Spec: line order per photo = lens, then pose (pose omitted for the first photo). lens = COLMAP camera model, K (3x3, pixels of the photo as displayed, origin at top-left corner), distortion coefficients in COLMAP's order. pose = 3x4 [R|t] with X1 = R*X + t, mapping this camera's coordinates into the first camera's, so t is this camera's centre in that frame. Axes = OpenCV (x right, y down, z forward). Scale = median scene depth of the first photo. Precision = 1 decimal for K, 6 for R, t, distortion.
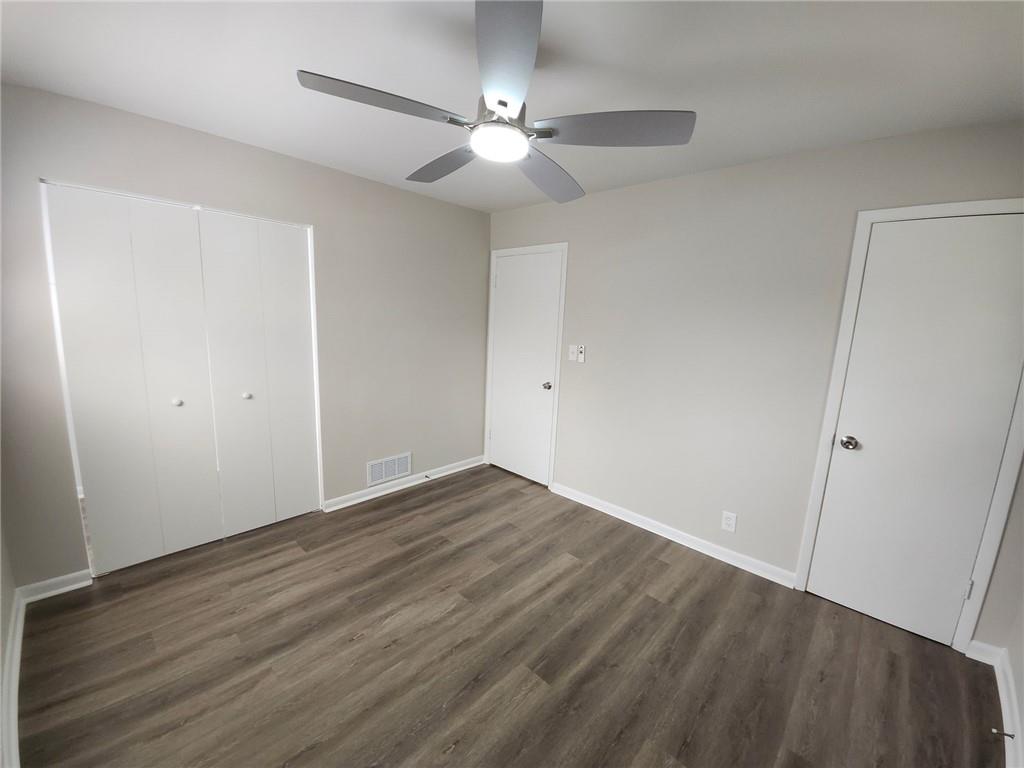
lens RADIAL K [[405.6, 0, 520.0], [0, 405.6, 386.3], [0, 0, 1]] dist [-0.014277, -0.004240]
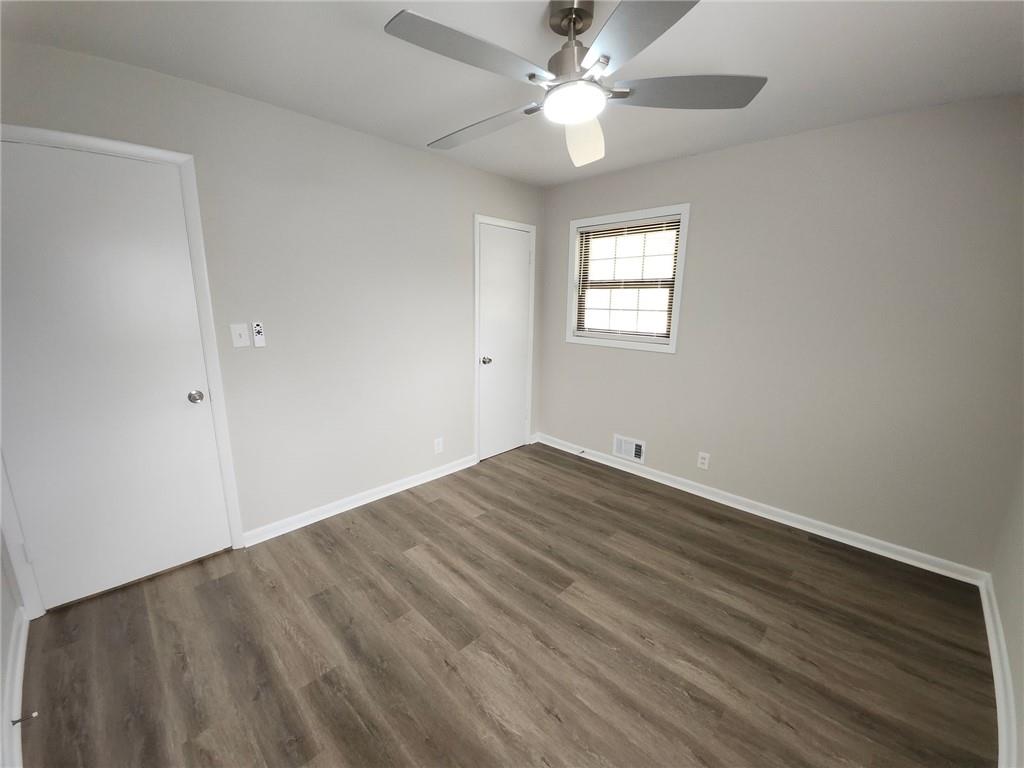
lens RADIAL K [[405.6, 0, 508.1], [0, 405.6, 376.0], [0, 0, 1]] dist [-0.014277, -0.004240]
pose [[0.029522, -0.232680, 0.972105, -0.770467], [0.157377, 0.961481, 0.225357, -0.146438], [-0.987097, 0.146334, 0.065003, 0.785463]]
